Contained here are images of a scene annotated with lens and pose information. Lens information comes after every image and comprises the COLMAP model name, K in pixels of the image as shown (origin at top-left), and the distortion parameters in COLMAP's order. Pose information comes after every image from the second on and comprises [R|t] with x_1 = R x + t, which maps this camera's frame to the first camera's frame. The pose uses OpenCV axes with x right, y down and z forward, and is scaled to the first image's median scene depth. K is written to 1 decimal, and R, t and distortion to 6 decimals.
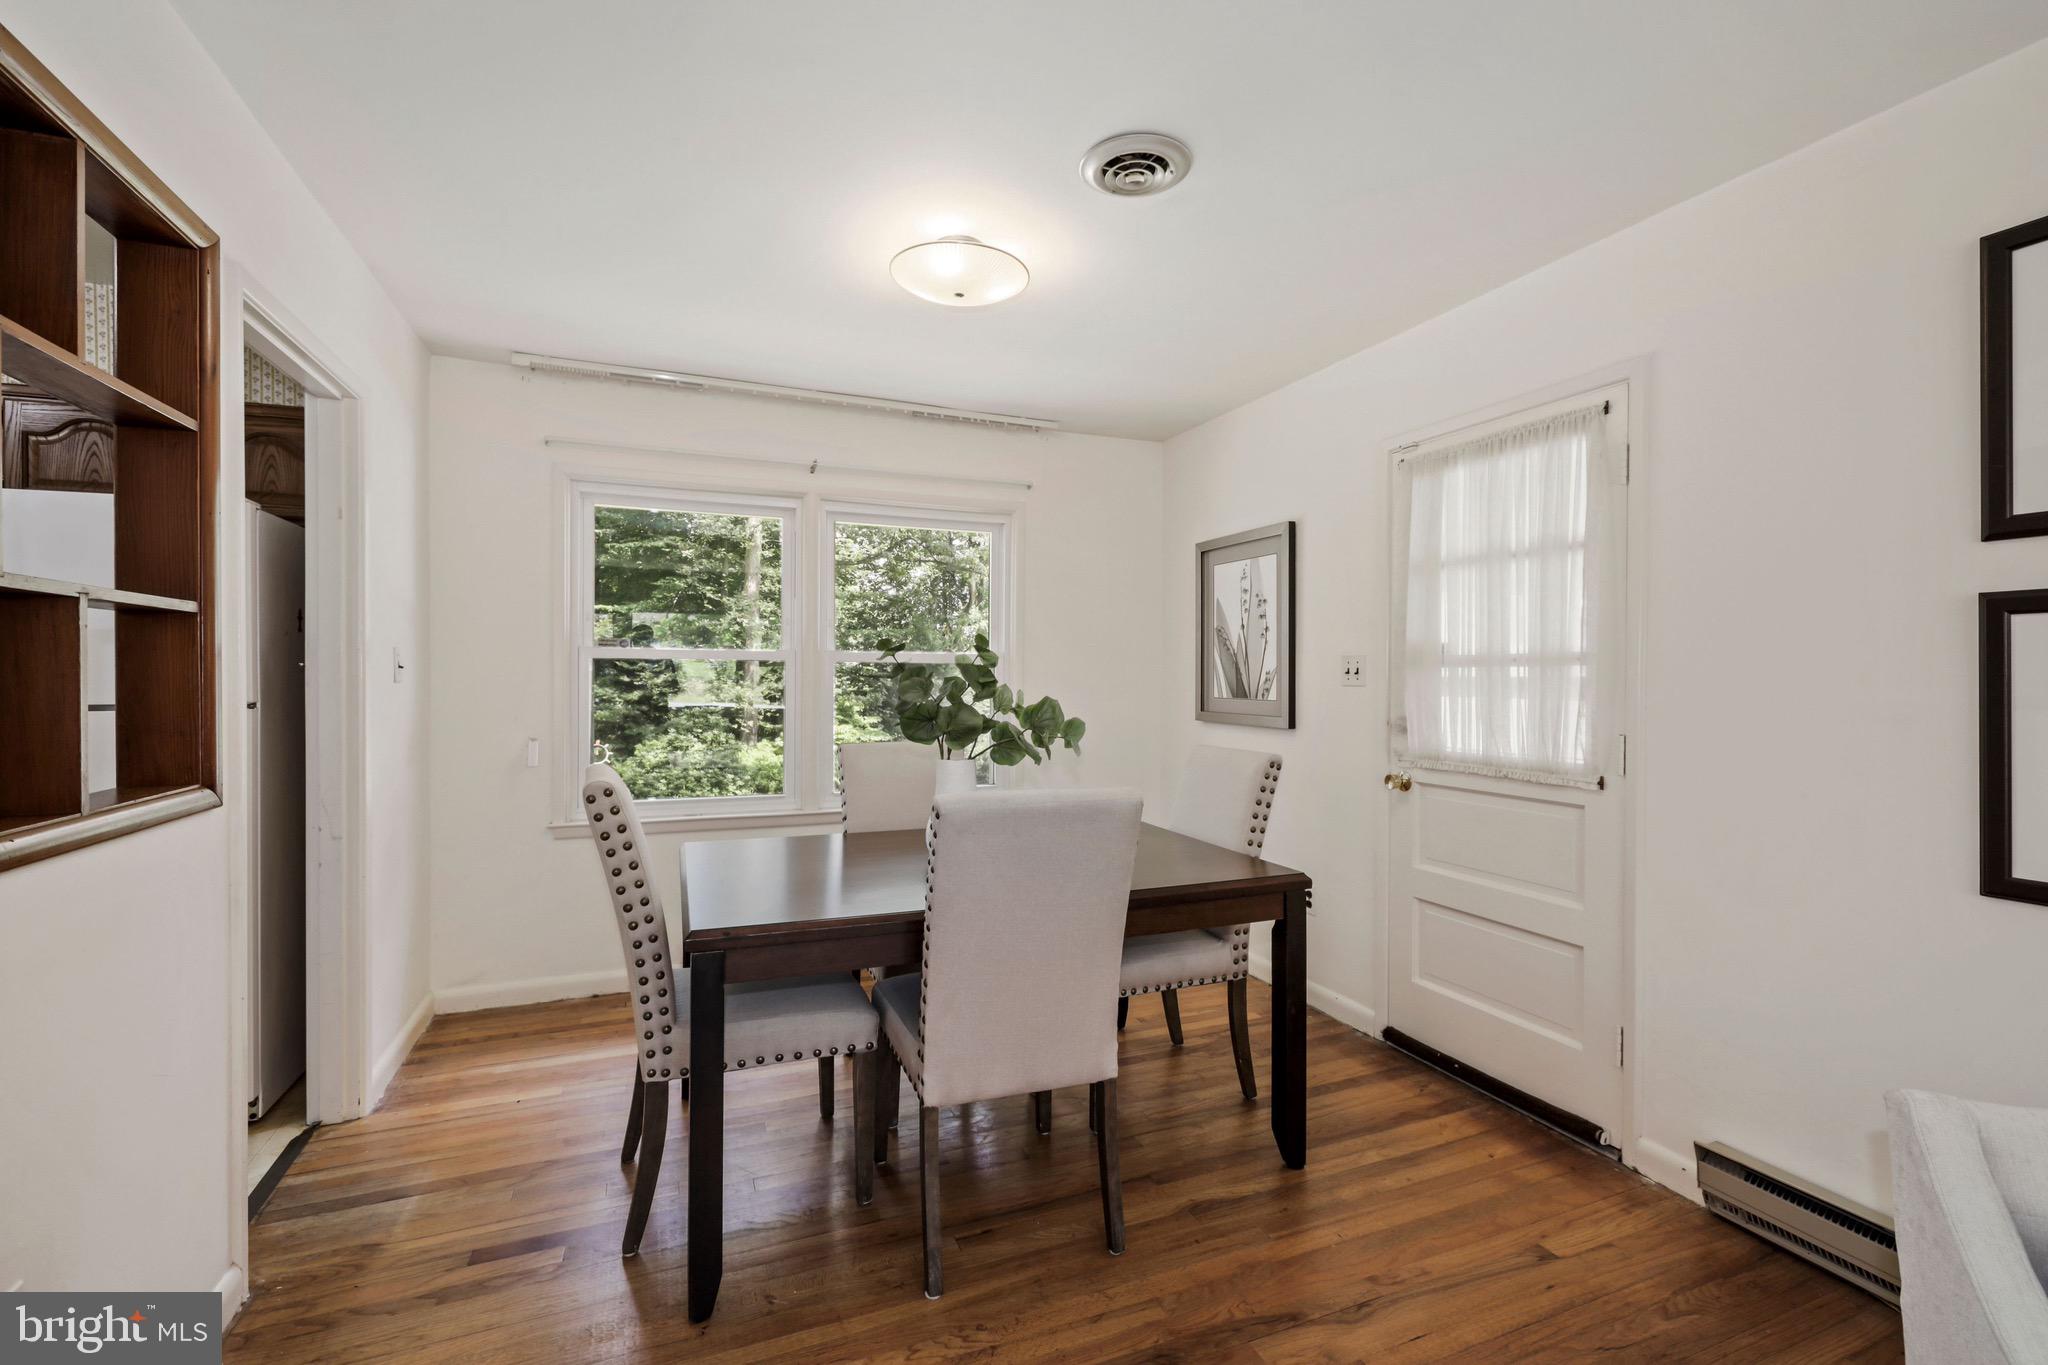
lens RADIAL K [[878.9, 0, 1037.7], [0, 878.9, 678.0], [0, 0, 1]] dist [-0.009406, -0.000079]
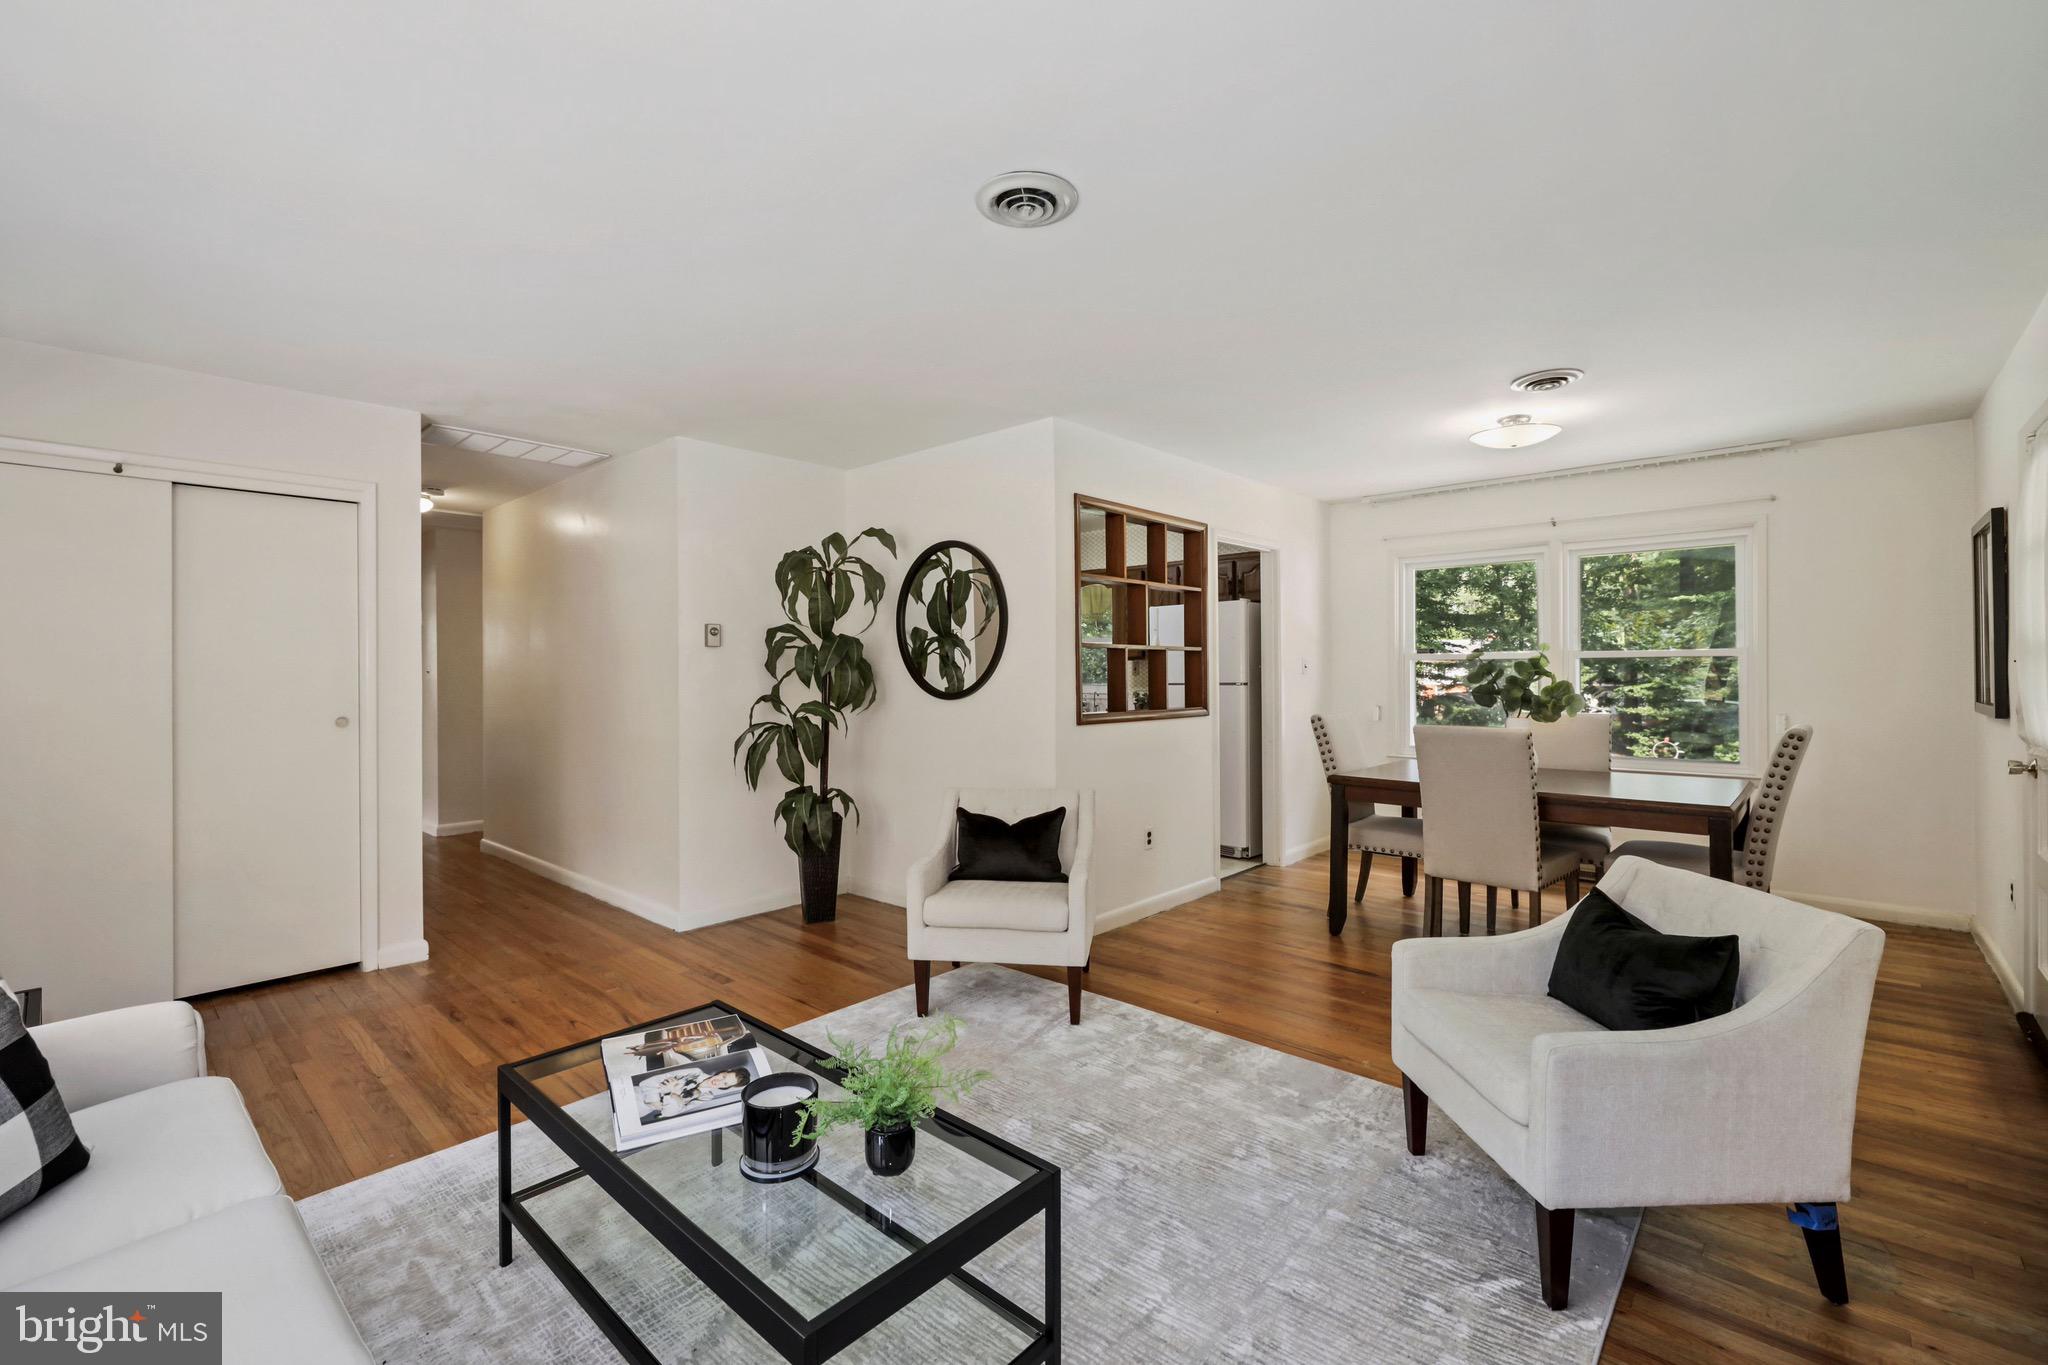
lens RADIAL K [[878.9, 0, 1008.4], [0, 878.9, 675.4], [0, 0, 1]] dist [-0.009406, -0.000079]
pose [[0.412064, -0.005385, -0.911139, 1.006537], [0.004725, 0.999982, -0.003773, 0.011015], [0.911143, -0.002751, 0.412082, -0.574611]]
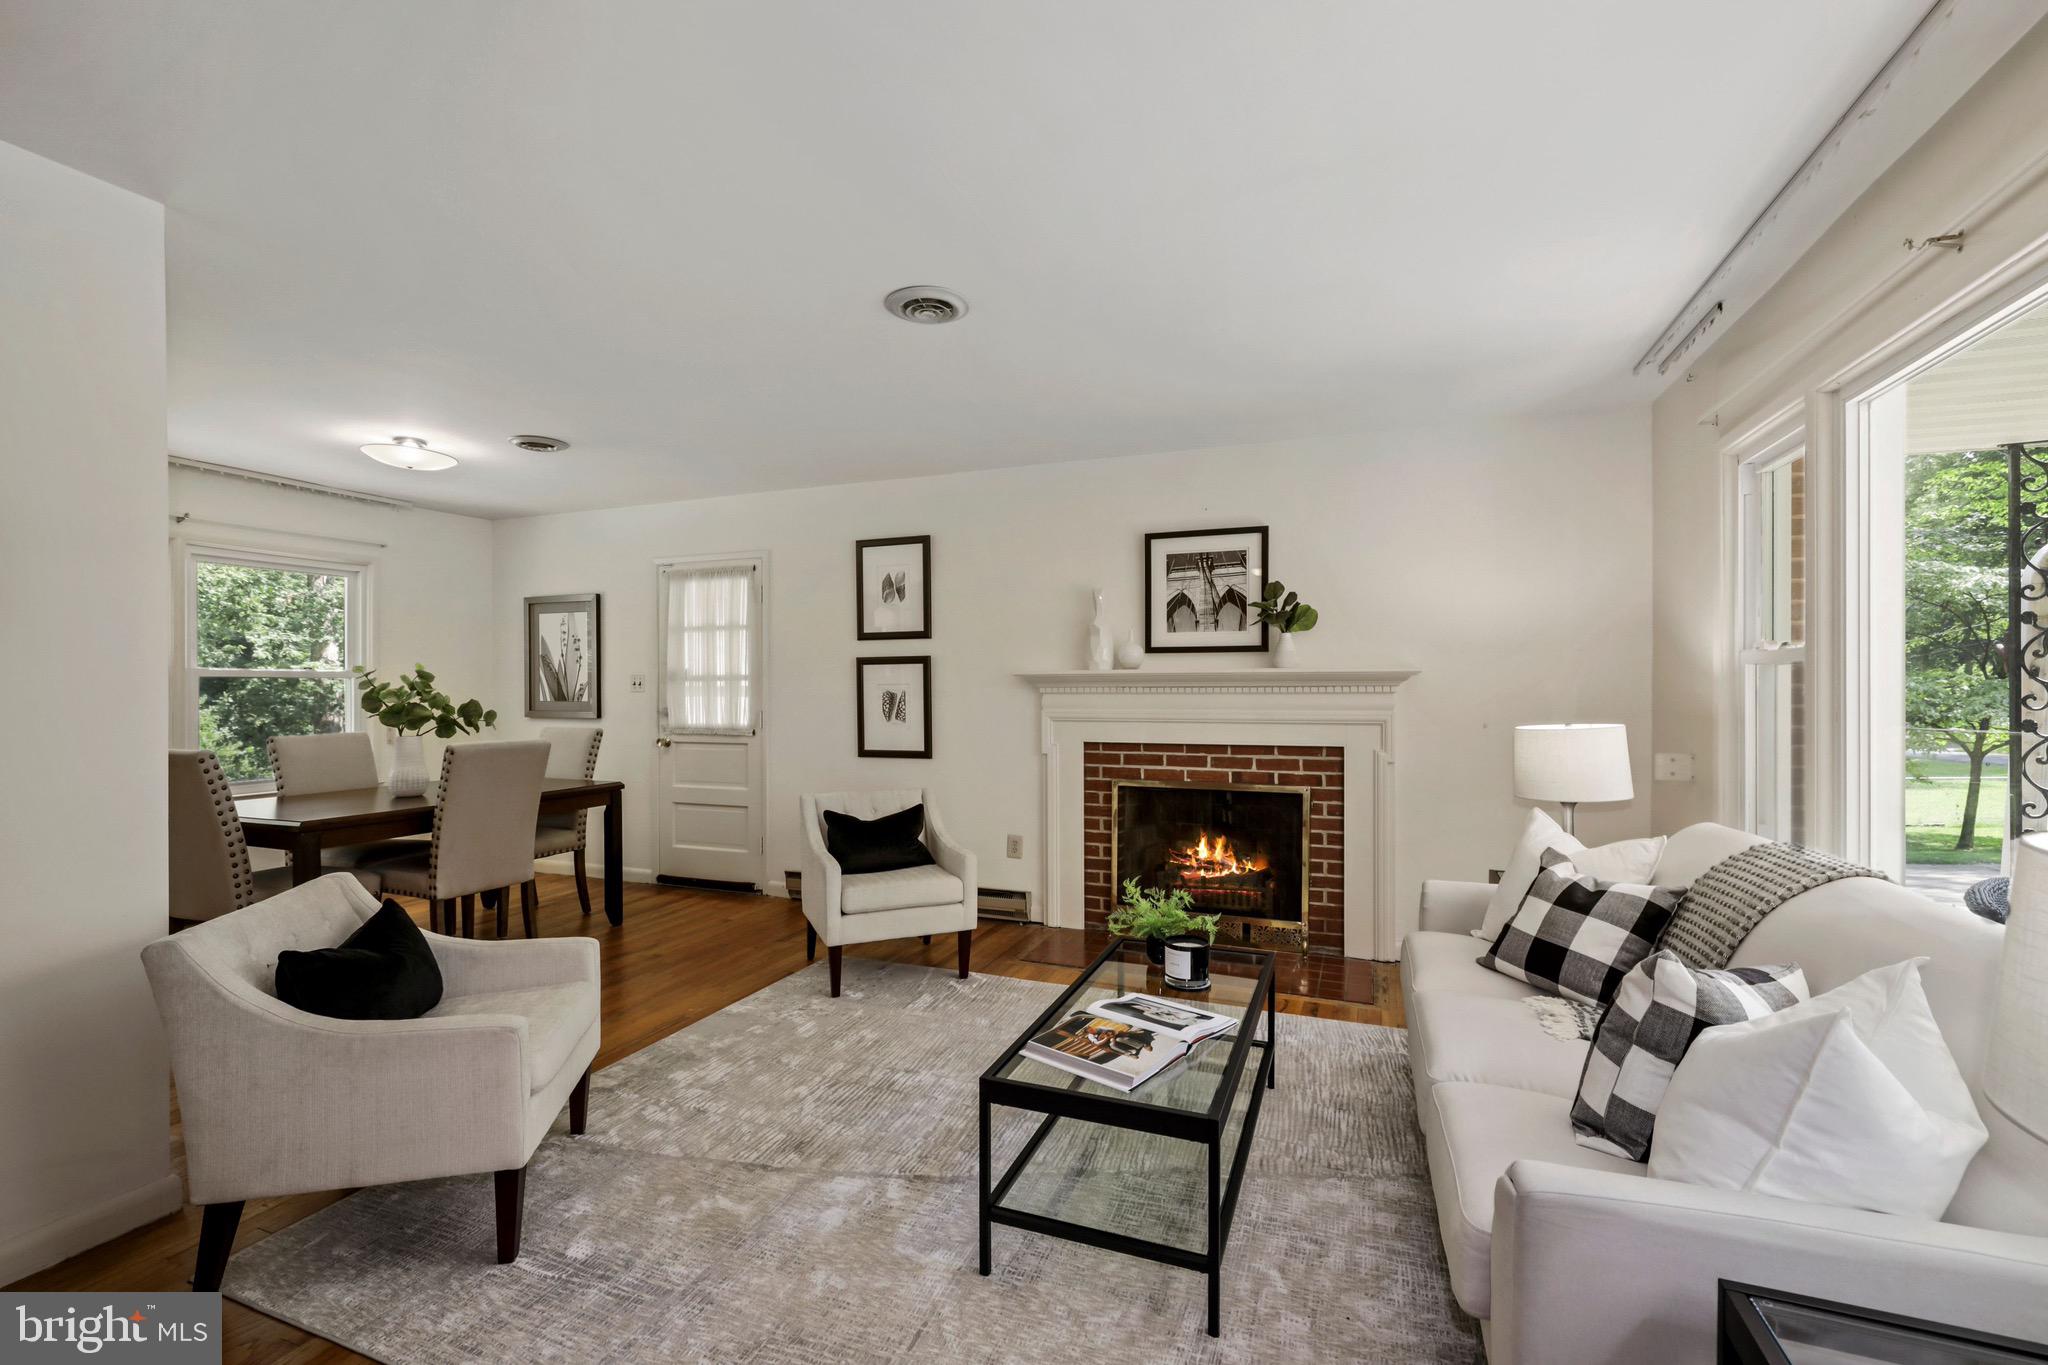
lens RADIAL K [[878.9, 0, 1032.7], [0, 878.9, 683.2], [0, 0, 1]] dist [-0.009406, -0.000079]
pose [[0.699549, -0.005403, 0.714564, -0.446247], [0.008262, 0.999966, -0.000527, -0.001055], [-0.714536, 0.006272, 0.699570, -1.041409]]
